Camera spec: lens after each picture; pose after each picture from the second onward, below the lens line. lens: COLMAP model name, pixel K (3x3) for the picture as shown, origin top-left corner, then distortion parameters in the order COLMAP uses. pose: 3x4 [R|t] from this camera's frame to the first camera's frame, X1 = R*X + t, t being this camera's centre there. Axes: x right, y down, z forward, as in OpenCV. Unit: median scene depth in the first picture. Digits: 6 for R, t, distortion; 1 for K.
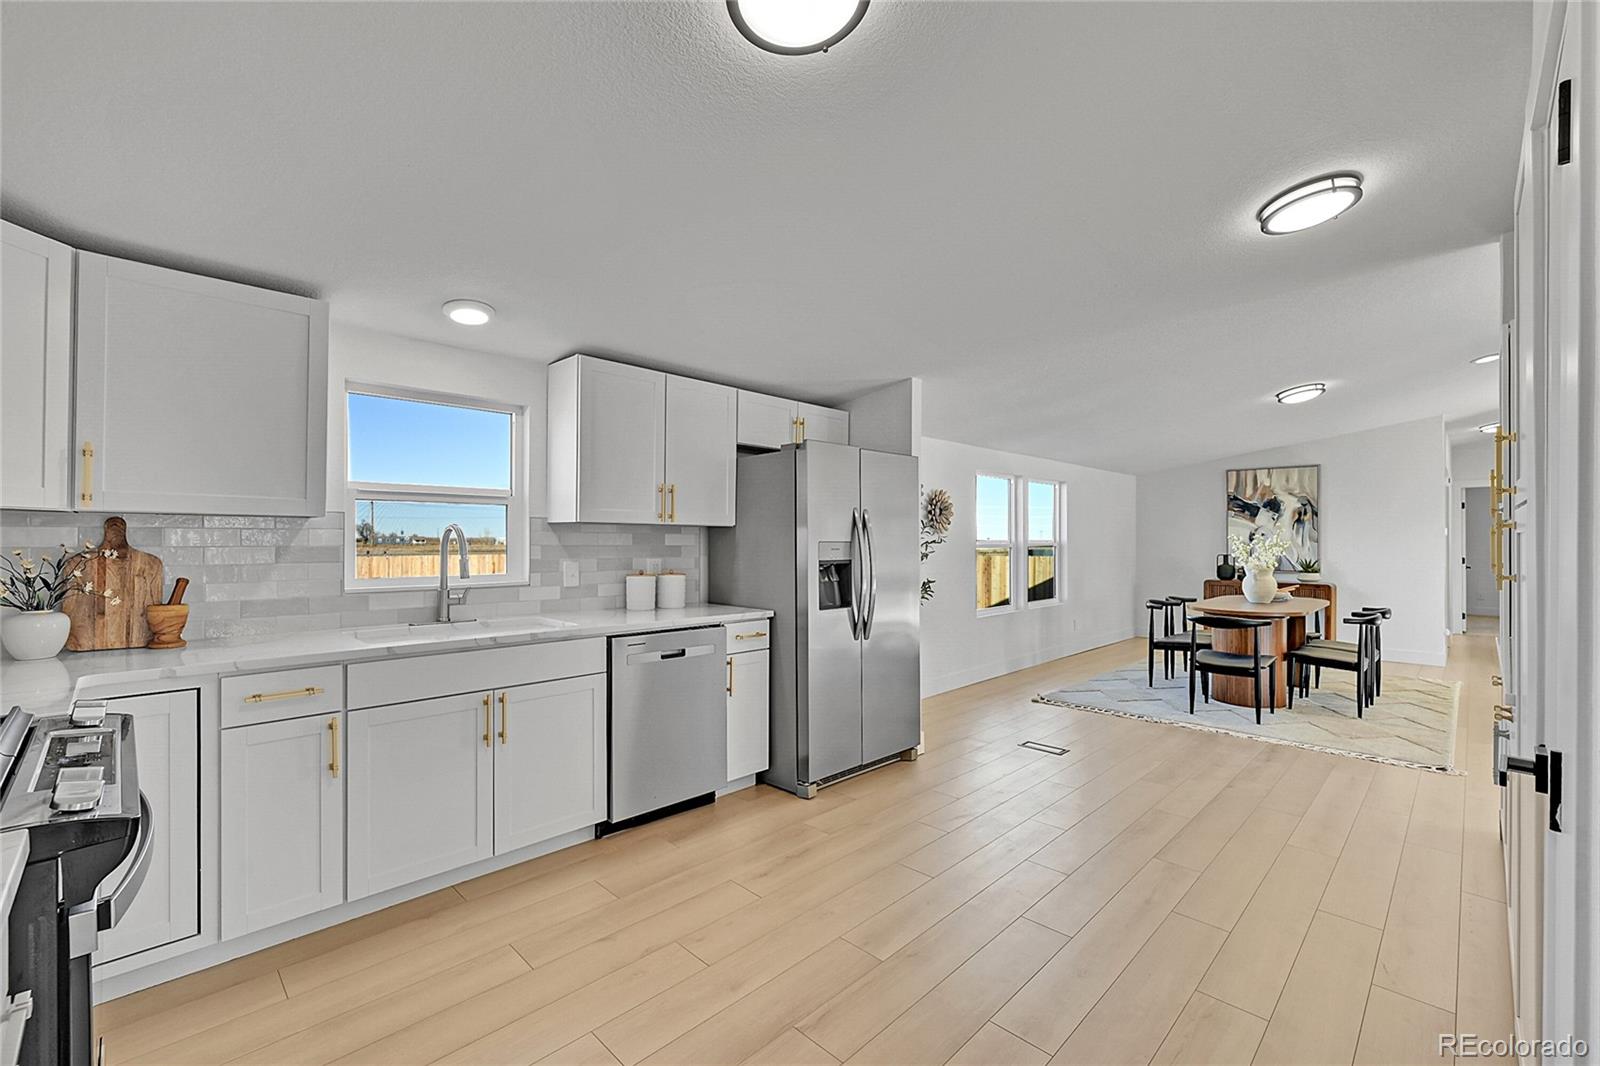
lens RADIAL K [[668.8, 0, 814.0], [0, 668.8, 534.7], [0, 0, 1]] dist [0.003024, 0.000471]
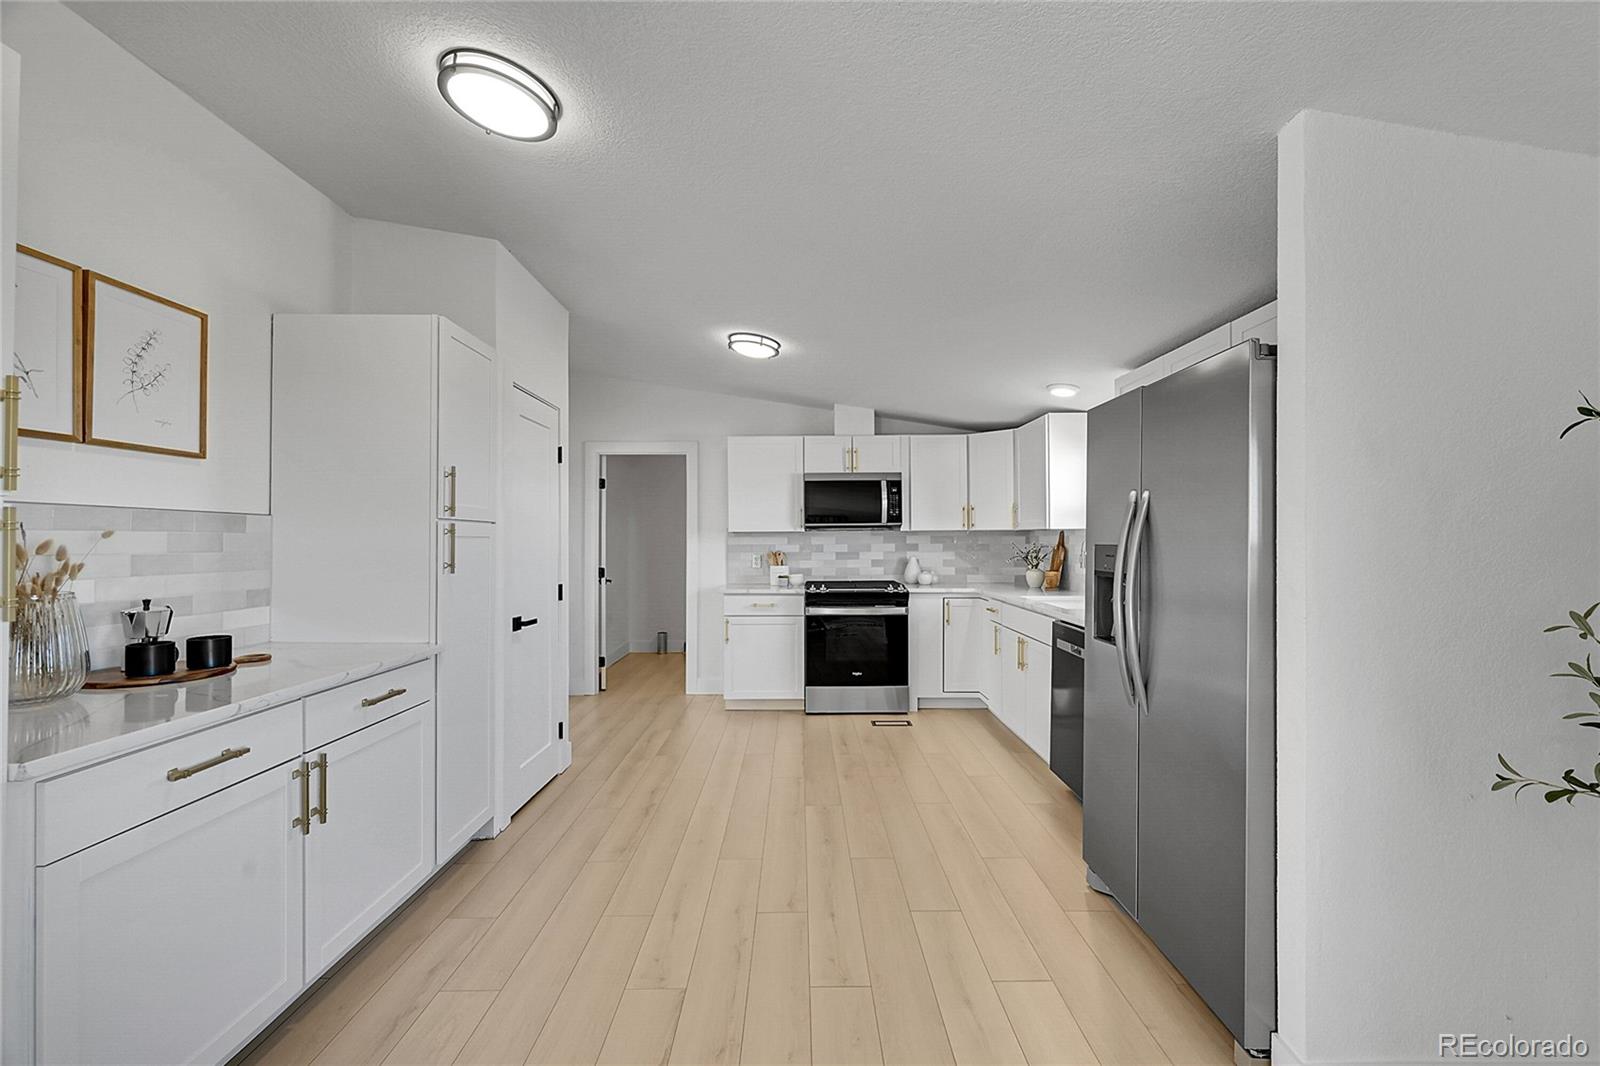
lens RADIAL K [[668.8, 0, 814.0], [0, 668.8, 534.7], [0, 0, 1]] dist [0.003024, 0.000471]
pose [[-0.696642, -0.009323, -0.717358, 0.764992], [0.001682, 0.999892, -0.014628, 0.010901], [0.717417, -0.011397, -0.696551, 1.321621]]
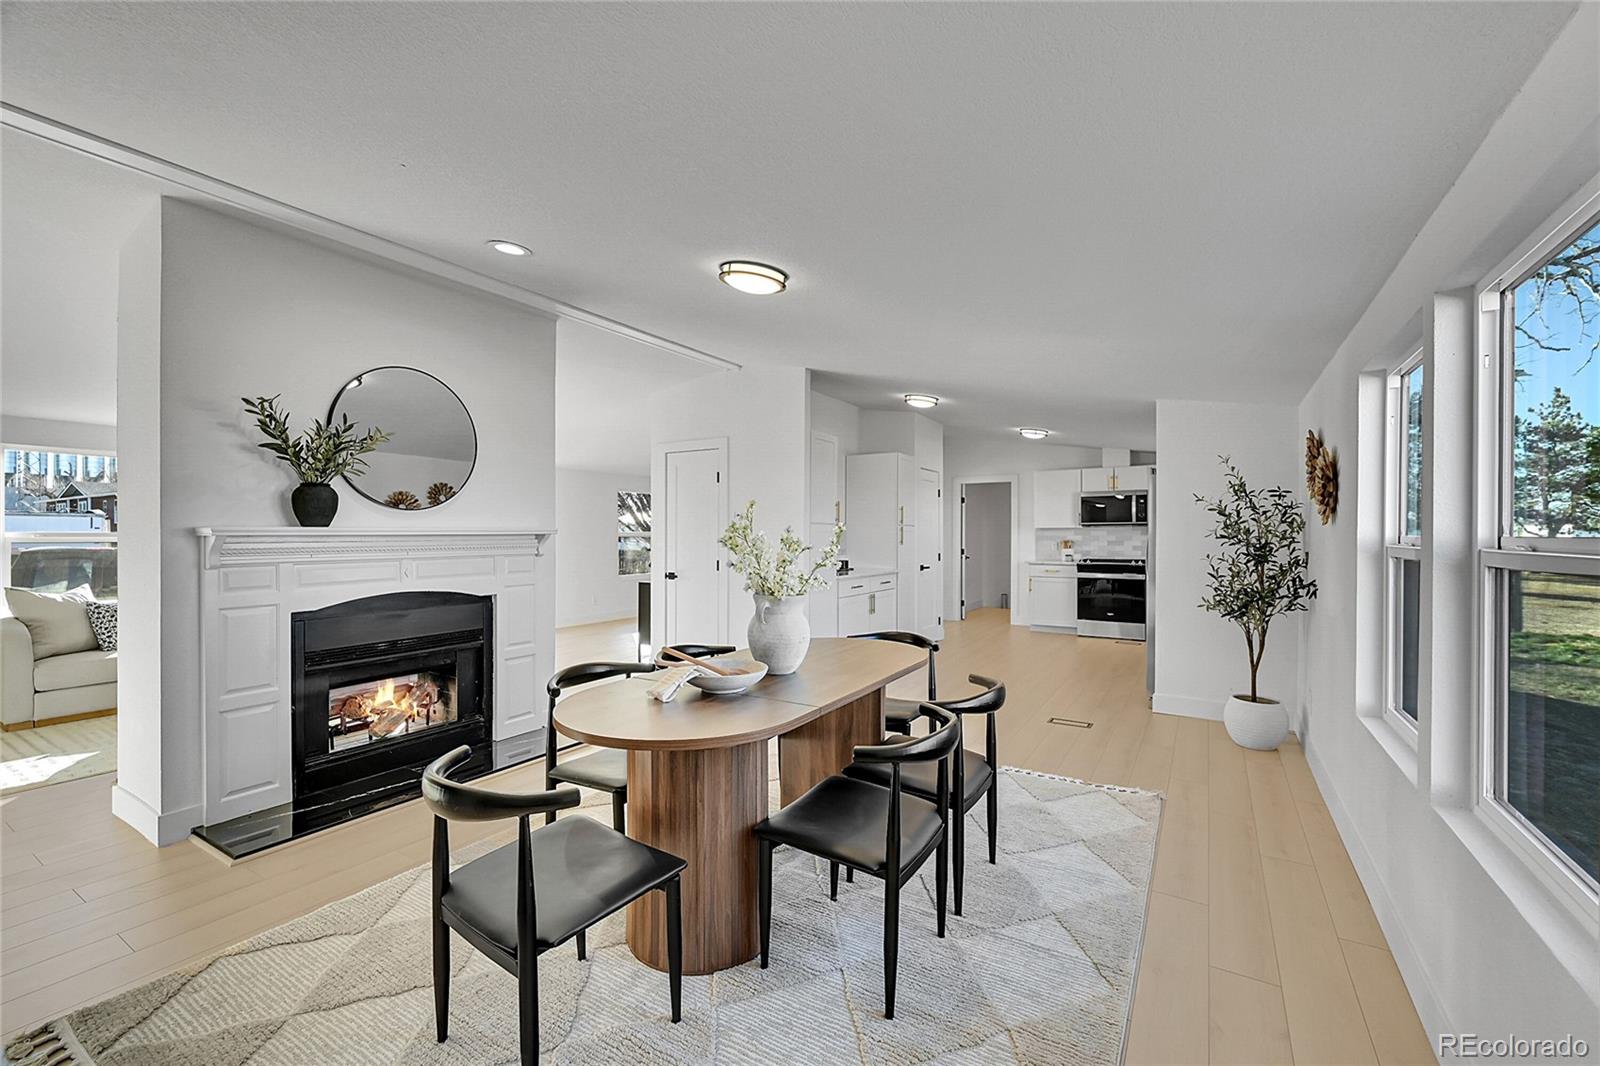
lens RADIAL K [[668.8, 0, 814.0], [0, 668.8, 534.7], [0, 0, 1]] dist [0.003024, 0.000471]
pose [[-0.969020, -0.004227, -0.246944, 1.291219], [-0.003529, 0.999988, -0.003271, 0.019172], [0.246955, -0.002299, -0.969024, 2.463596]]
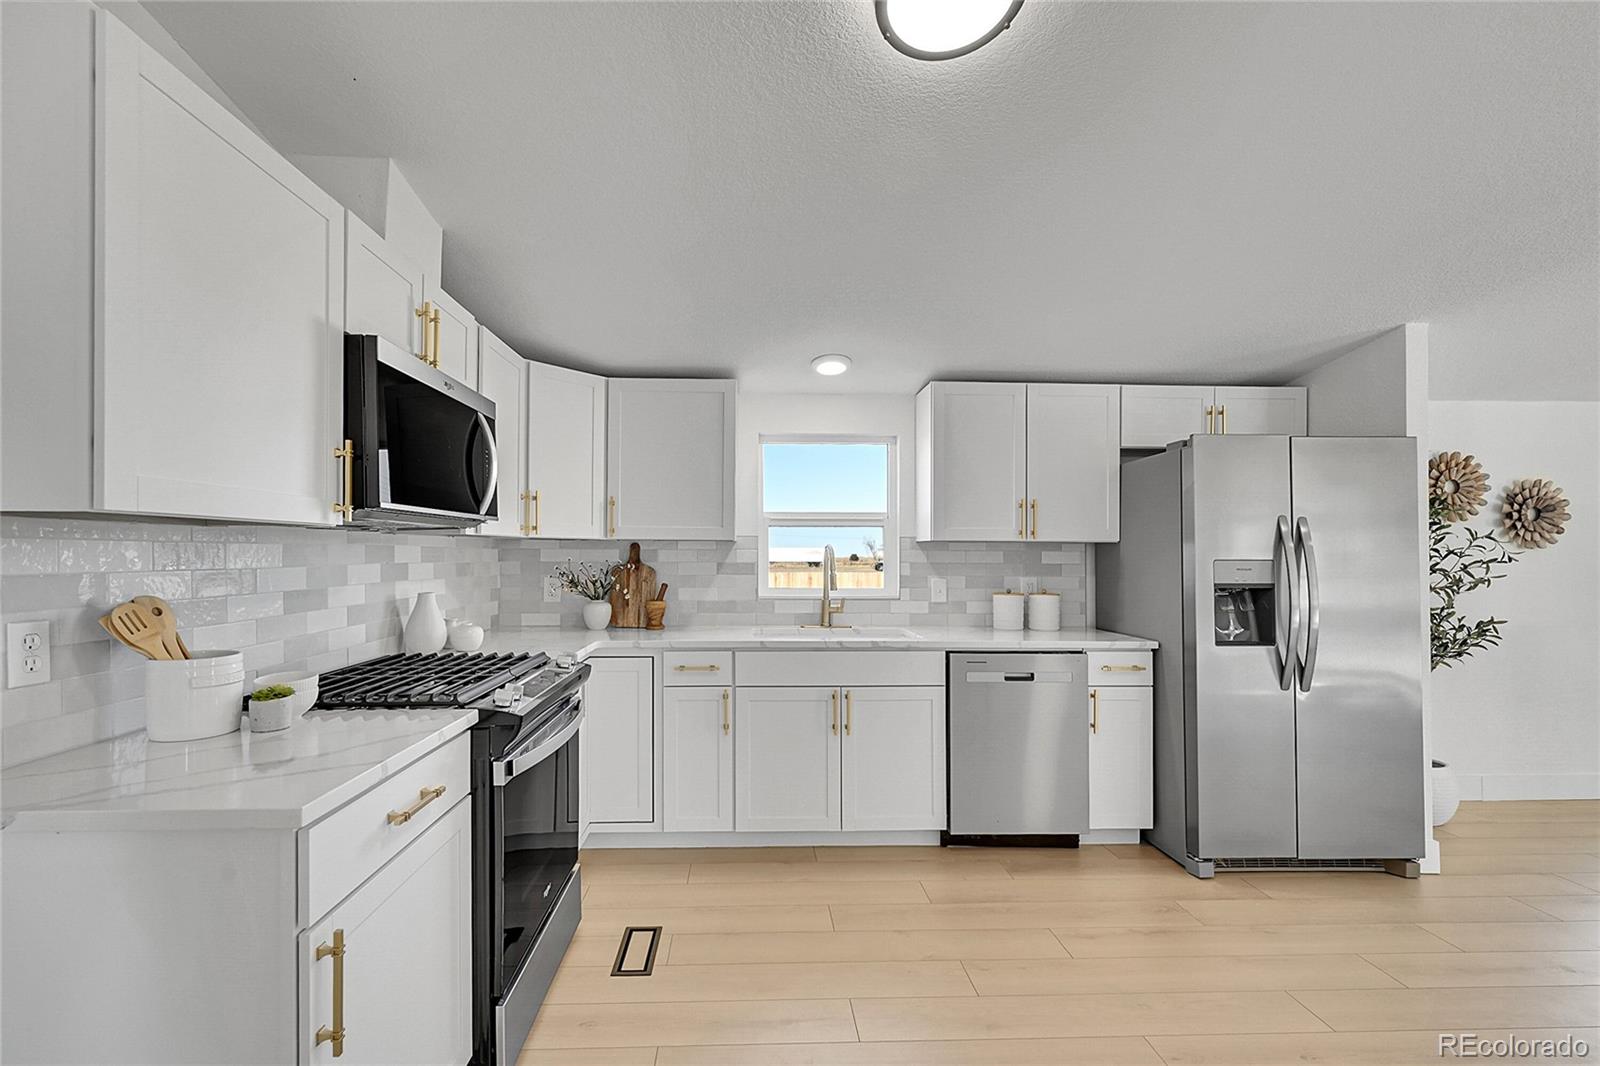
lens RADIAL K [[688.5, 0, 779.7], [0, 688.5, 547.6], [0, 0, 1]] dist [0.001932, 0.000221]
pose [[0.728217, -0.009683, -0.685278, 0.200080], [0.004631, 0.999947, -0.009208, 0.000844], [0.685330, 0.003532, 0.728224, 0.044768]]
